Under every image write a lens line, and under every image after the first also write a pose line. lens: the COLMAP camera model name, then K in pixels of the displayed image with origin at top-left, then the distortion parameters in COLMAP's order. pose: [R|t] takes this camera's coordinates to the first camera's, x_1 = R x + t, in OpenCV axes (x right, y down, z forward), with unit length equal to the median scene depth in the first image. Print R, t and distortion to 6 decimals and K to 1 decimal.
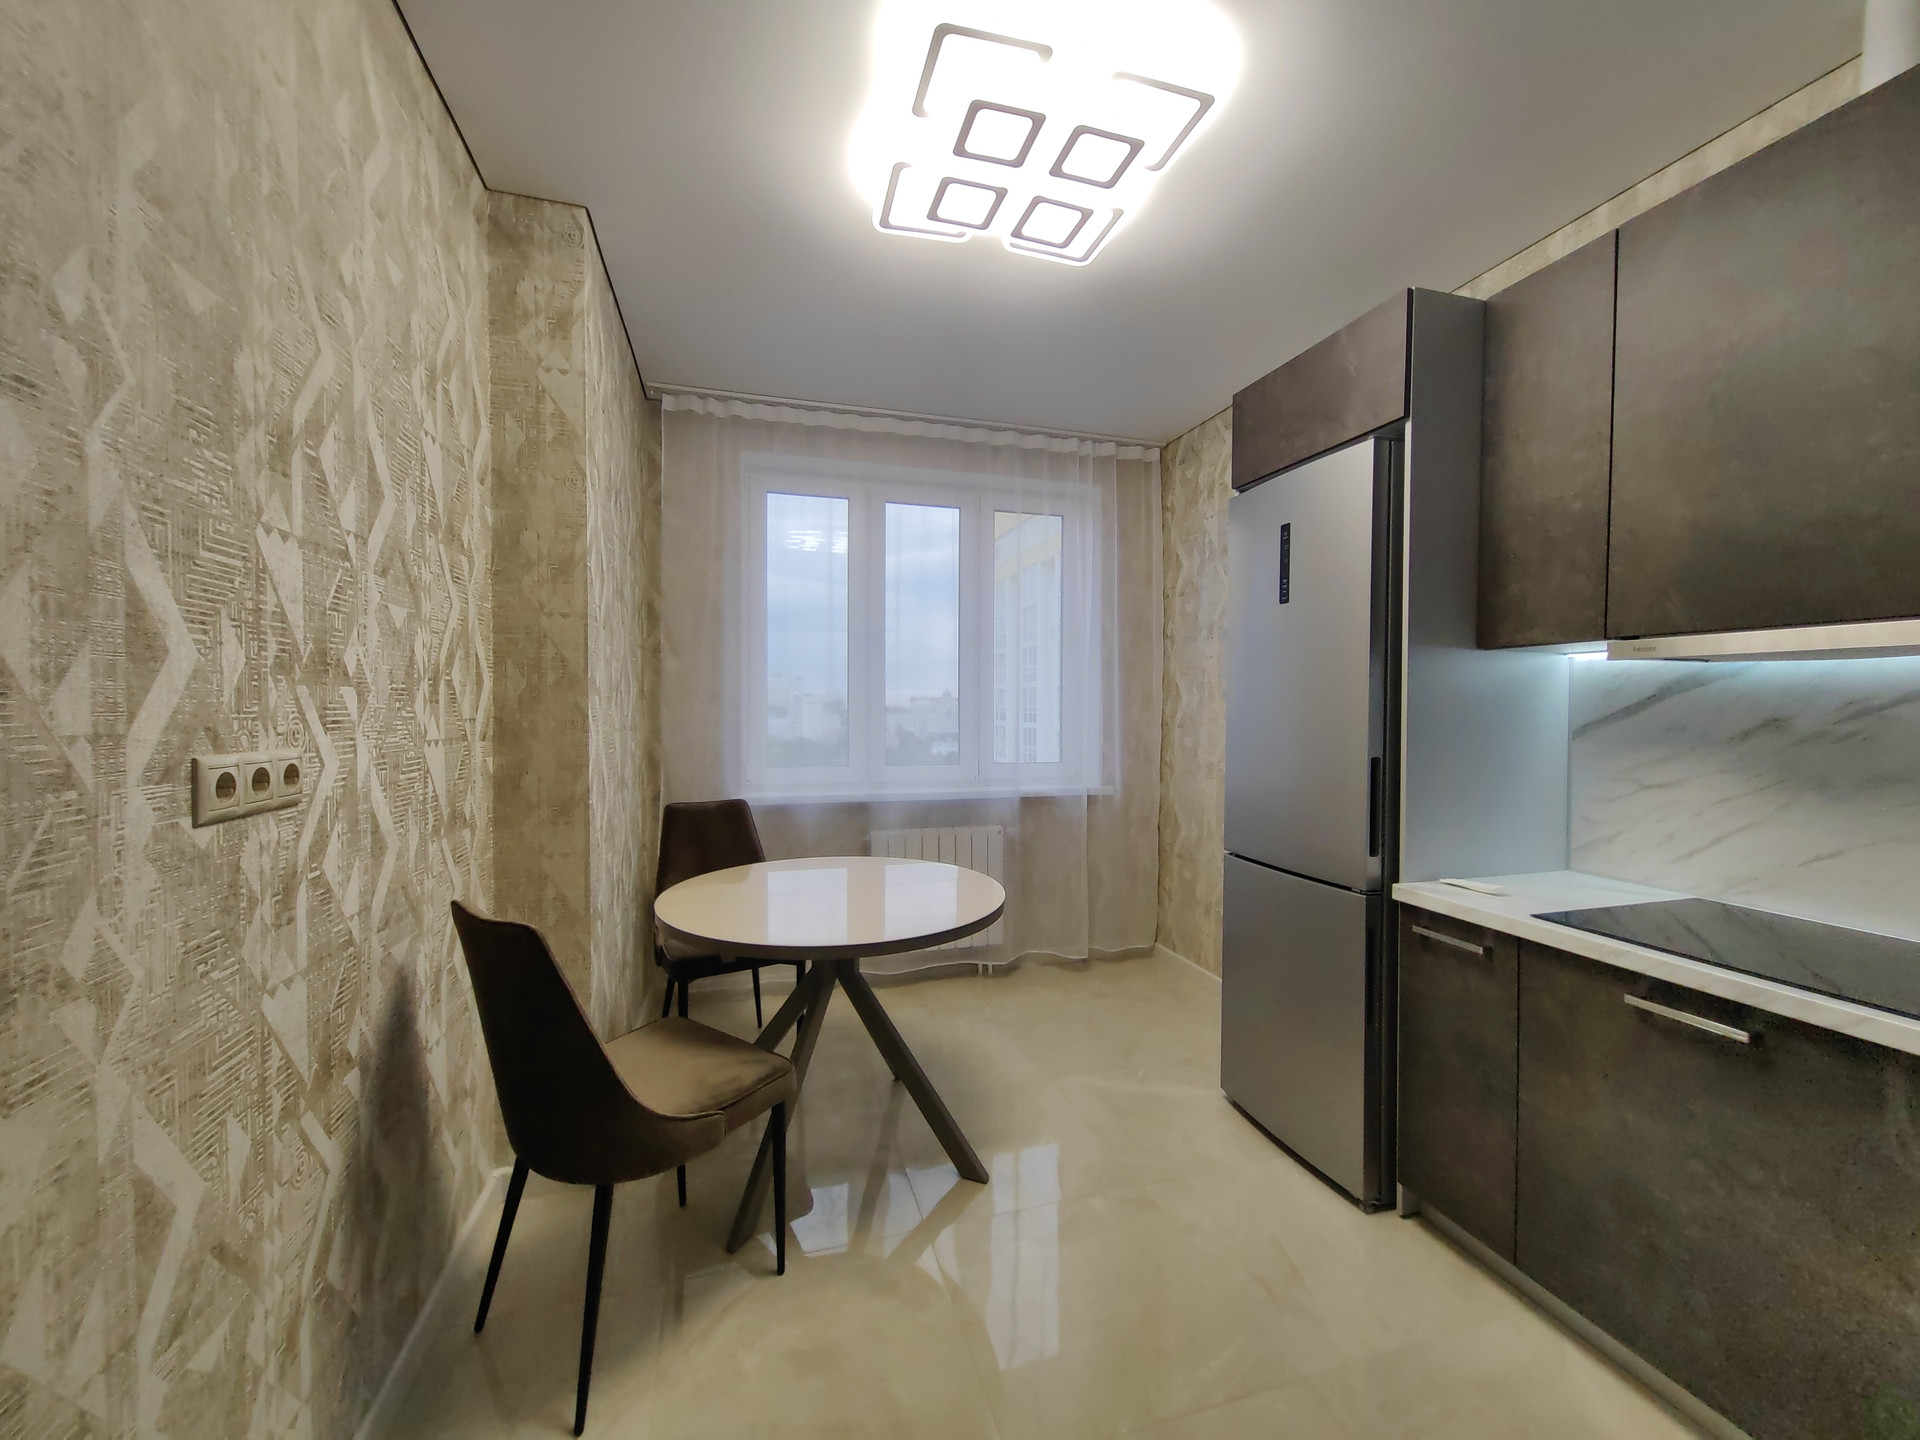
lens RADIAL K [[741.1, 0, 949.4], [0, 741.1, 712.2], [0, 0, 1]] dist [0.009016, 0.000422]
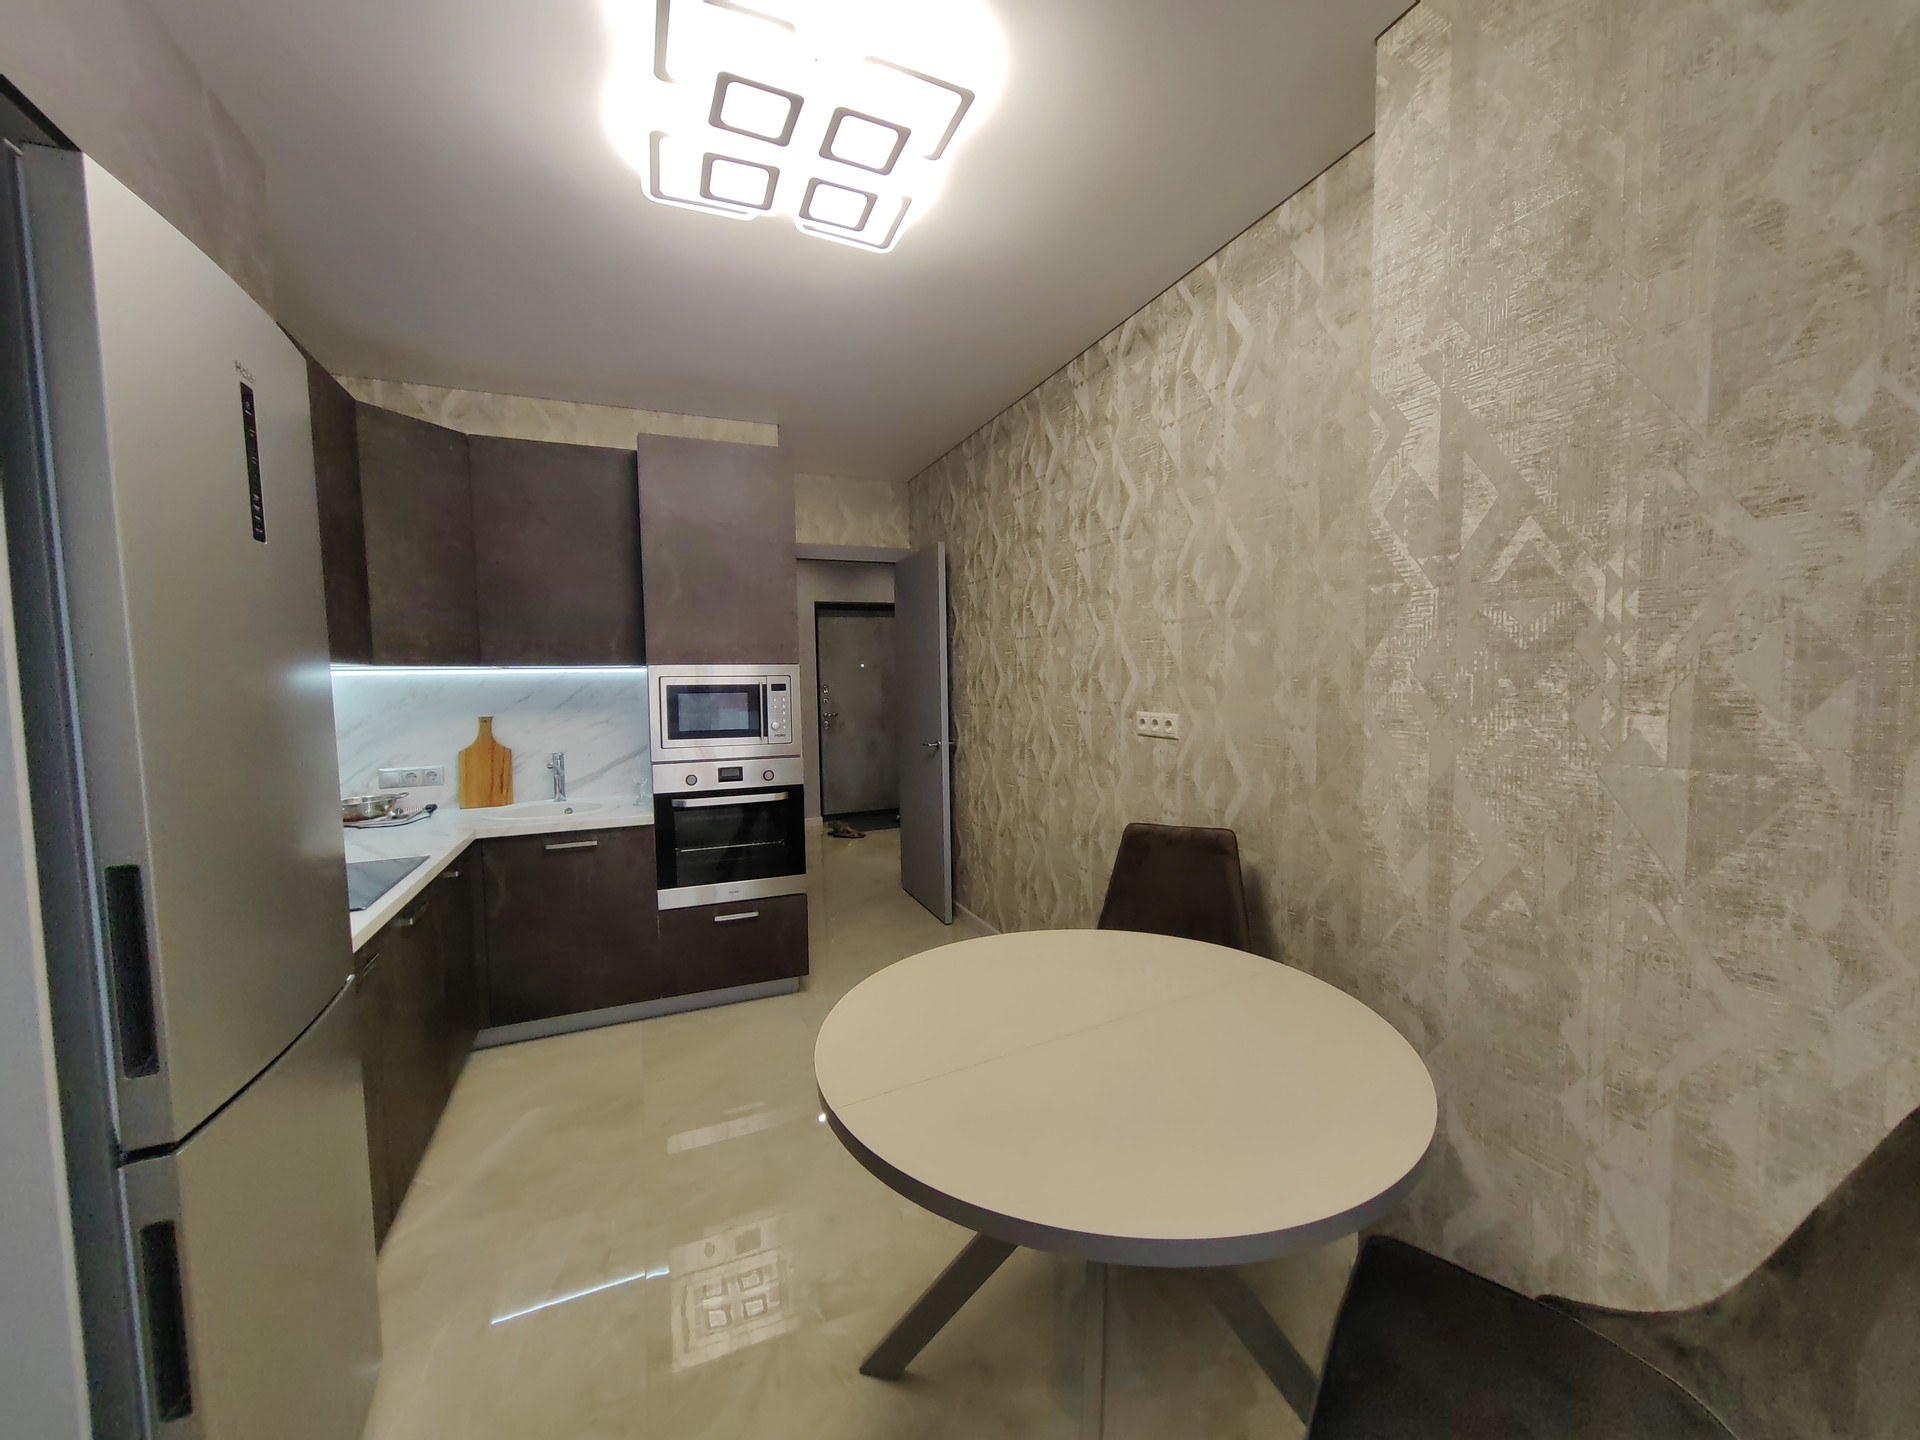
lens RADIAL K [[741.6, 0, 957.1], [0, 741.6, 717.3], [0, 0, 1]] dist [0.003085, 0.000816]
pose [[-0.993164, 0.021573, -0.114716, 0.027289], [0.014047, 0.997720, 0.066017, -0.056112], [0.115879, 0.063954, -0.991202, 1.753344]]
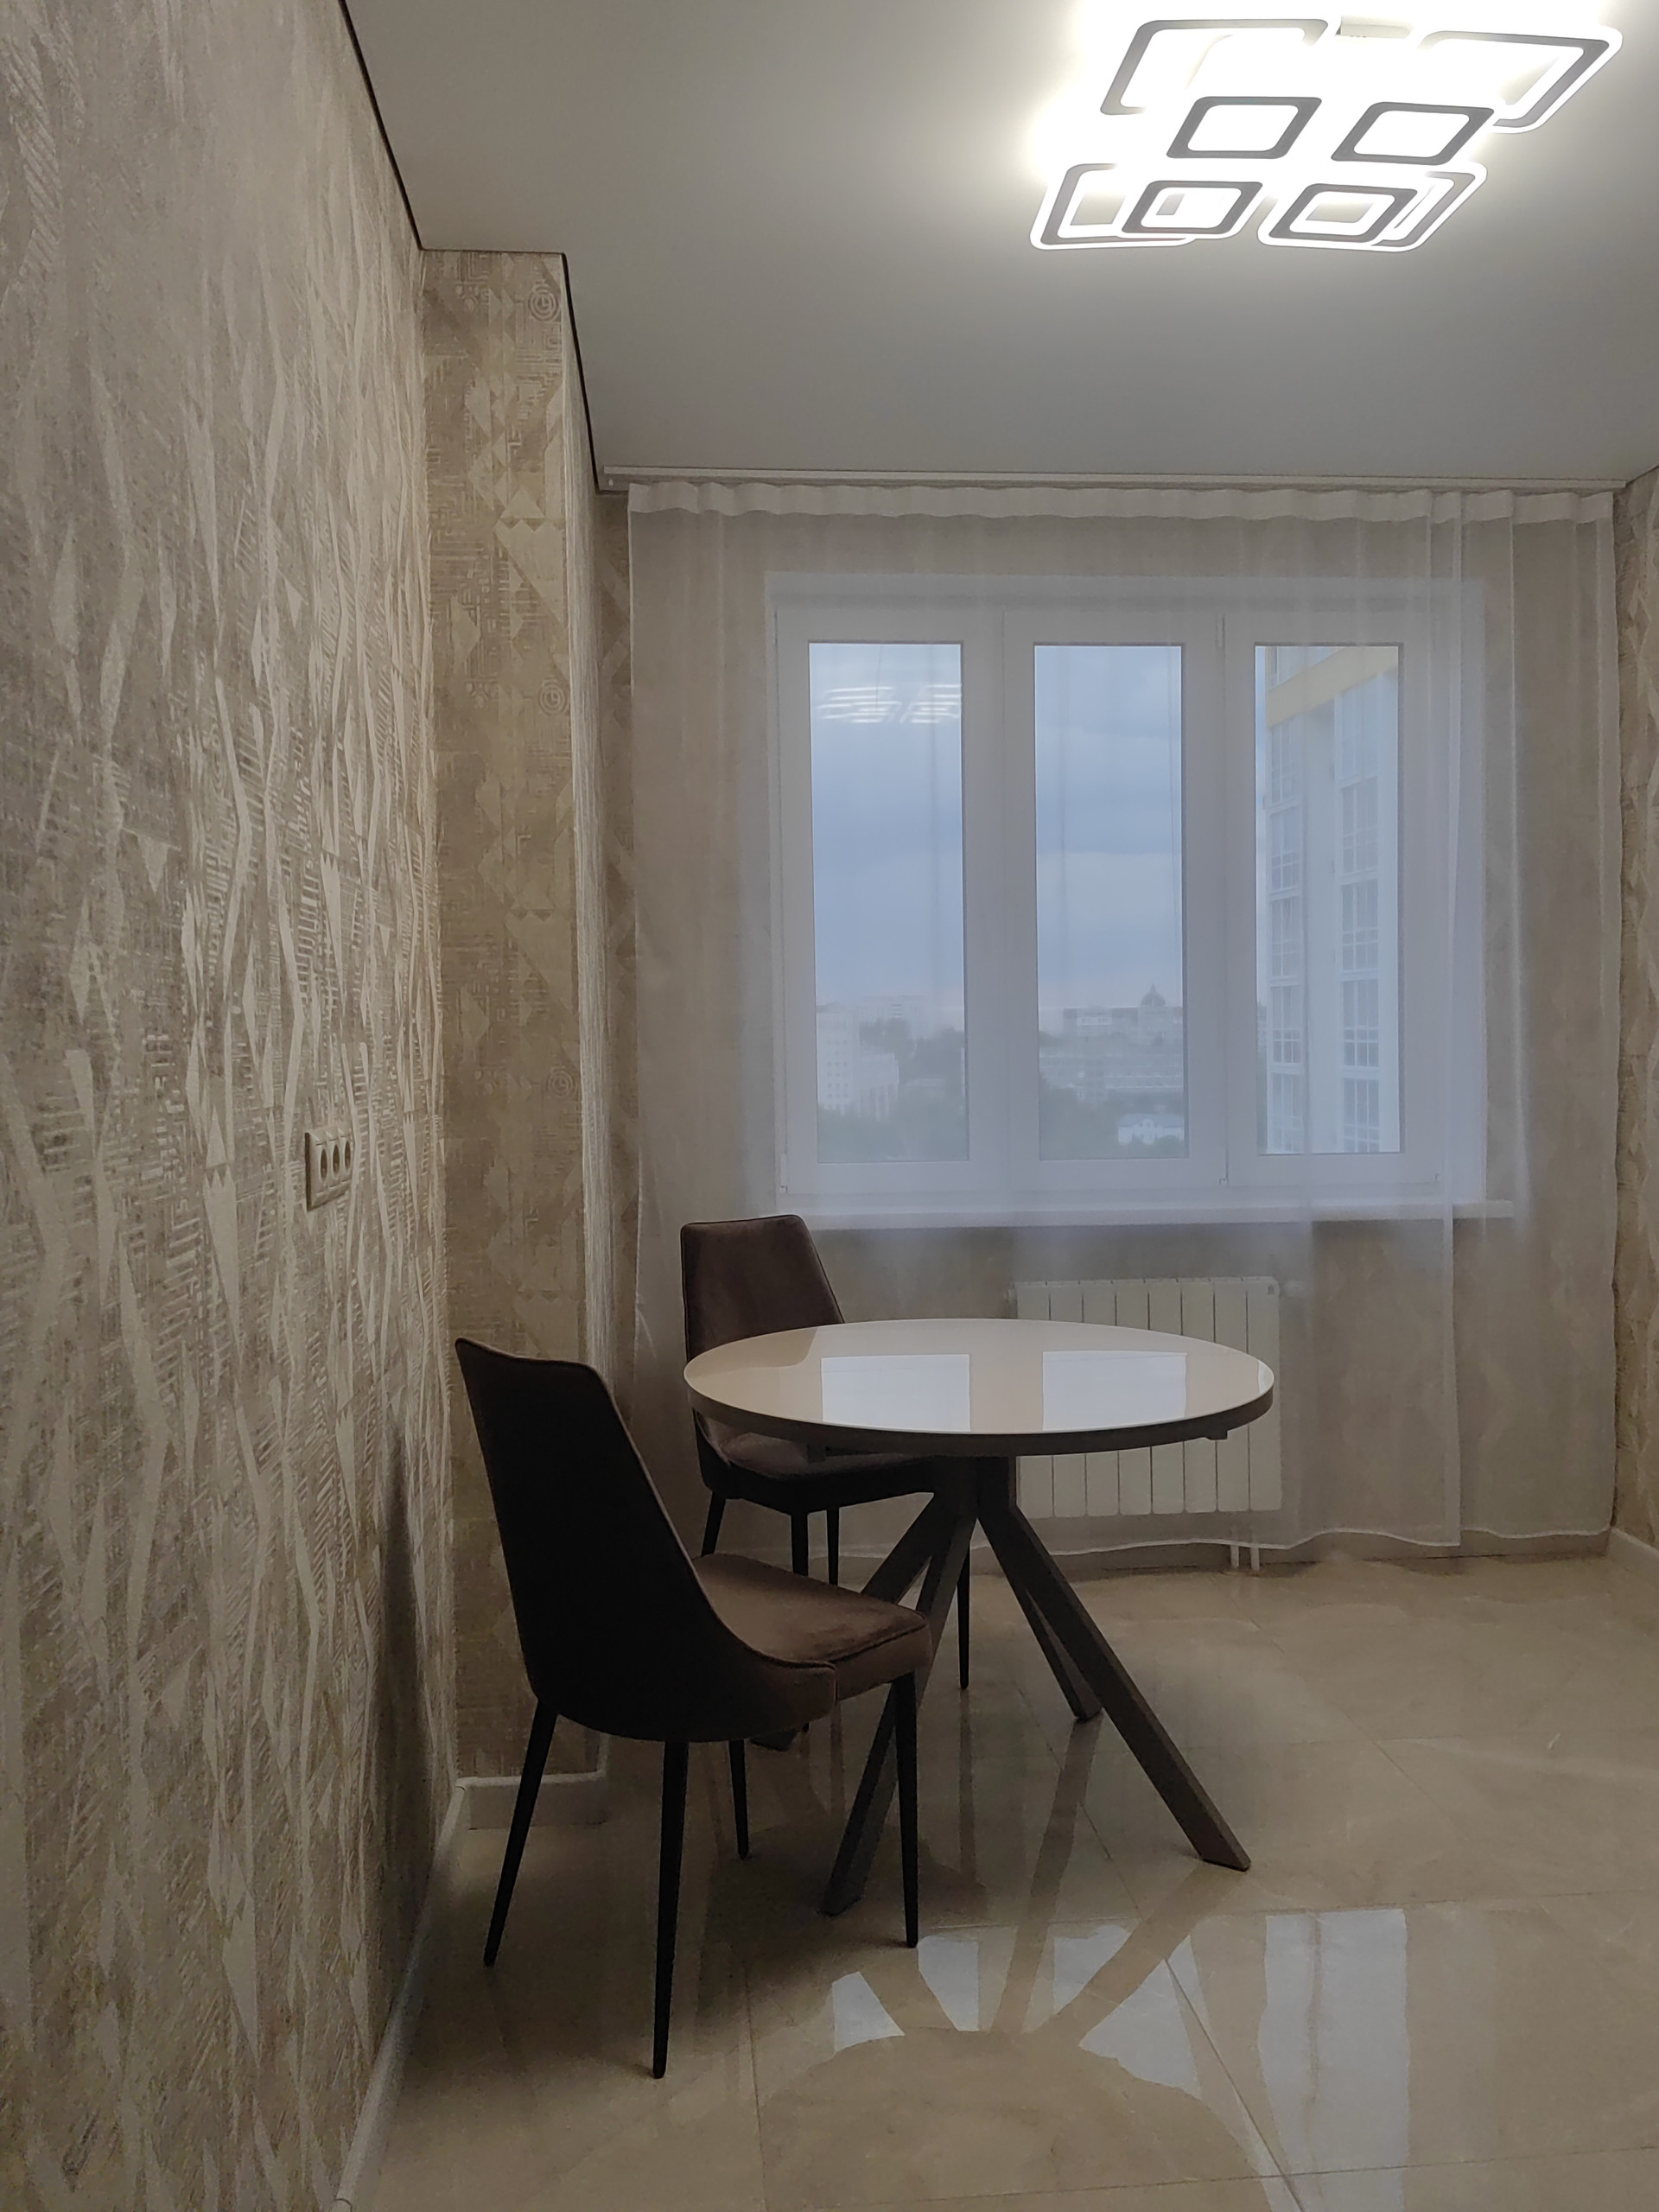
lens RADIAL K [[1750.3, 0, 813.6], [0, 1750.3, 1075.2], [0, 0, 1]] dist [0.021701, -0.003966]
pose [[0.980863, -0.012254, -0.194314, -0.007129], [0.015449, 0.999769, 0.014936, -0.012381], [0.194087, -0.017652, 0.980826, -0.411500]]
